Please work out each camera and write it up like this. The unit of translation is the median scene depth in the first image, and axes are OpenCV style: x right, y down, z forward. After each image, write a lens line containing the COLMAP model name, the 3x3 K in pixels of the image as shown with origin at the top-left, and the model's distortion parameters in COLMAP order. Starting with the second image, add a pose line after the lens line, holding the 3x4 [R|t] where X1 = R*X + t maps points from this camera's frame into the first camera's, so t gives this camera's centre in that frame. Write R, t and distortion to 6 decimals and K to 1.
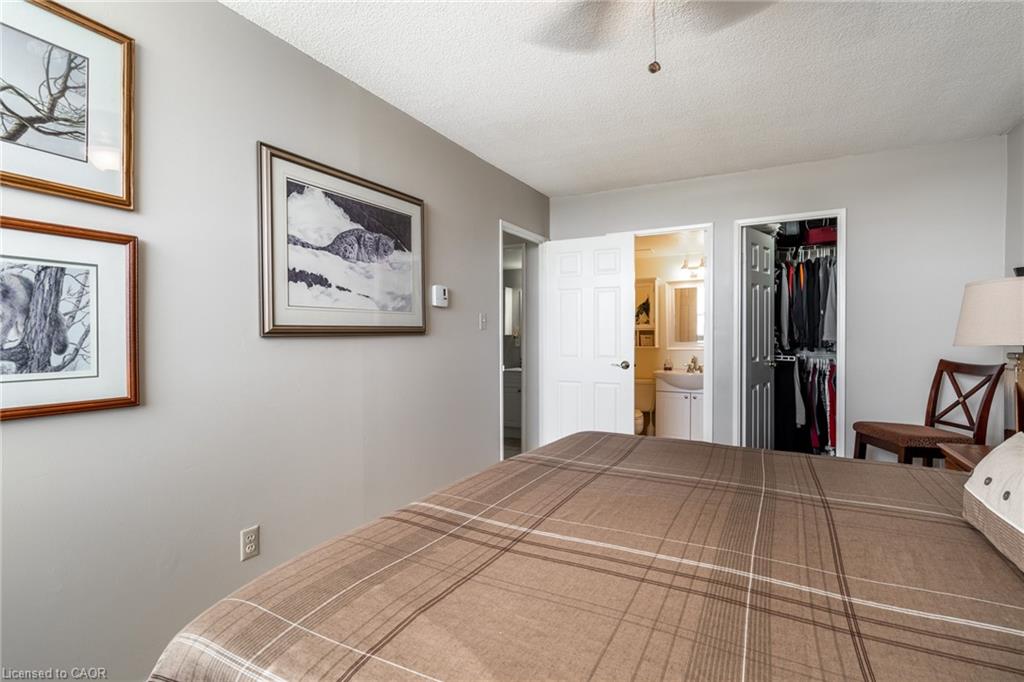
lens RADIAL K [[477.4, 0, 494.4], [0, 477.4, 338.8], [0, 0, 1]] dist [-0.004047, 0.001225]
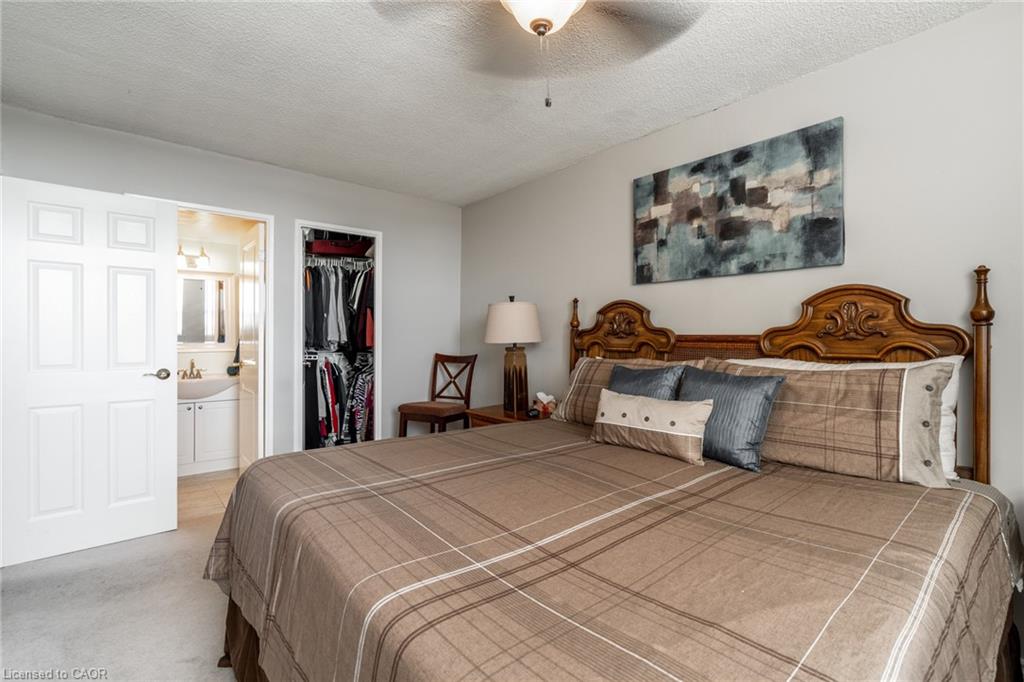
lens RADIAL K [[477.4, 0, 515.3], [0, 477.4, 337.6], [0, 0, 1]] dist [-0.004047, 0.001225]
pose [[0.341740, 0.002204, 0.939792, -0.577943], [0.001053, 0.999996, -0.002728, 0.000106], [-0.939794, 0.001921, 0.341736, 0.510172]]
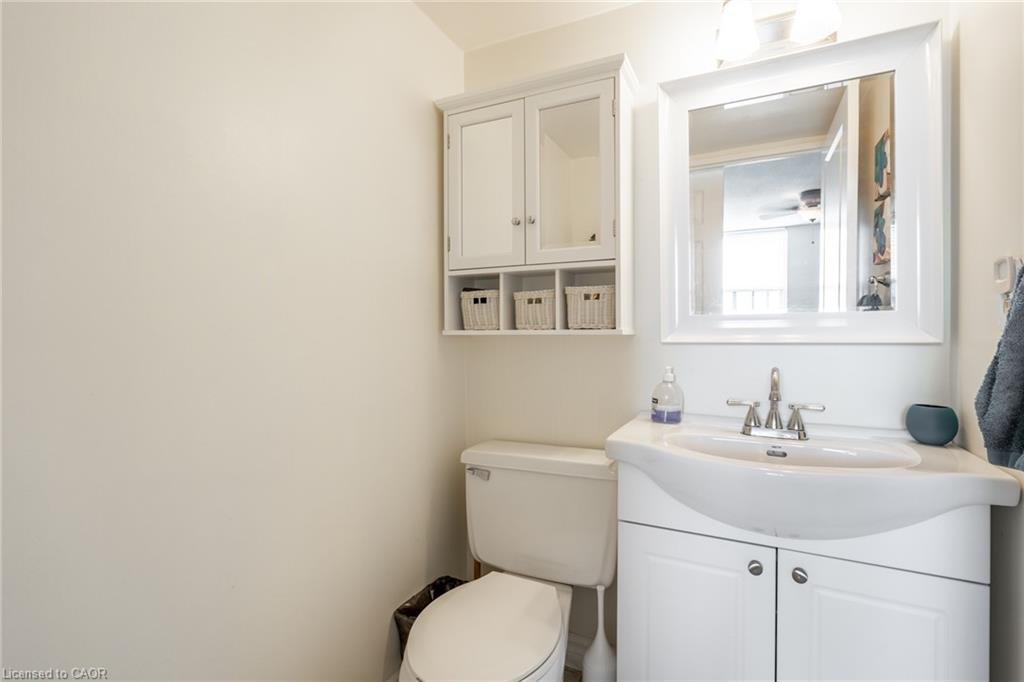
lens RADIAL K [[477.4, 0, 513.5], [0, 477.4, 337.3], [0, 0, 1]] dist [-0.004047, 0.001225]
pose [[0.996605, 0.000994, 0.082329, 0.830460], [-0.002132, 0.999903, 0.013733, 0.053366], [-0.082307, -0.013862, 0.996511, 2.394698]]
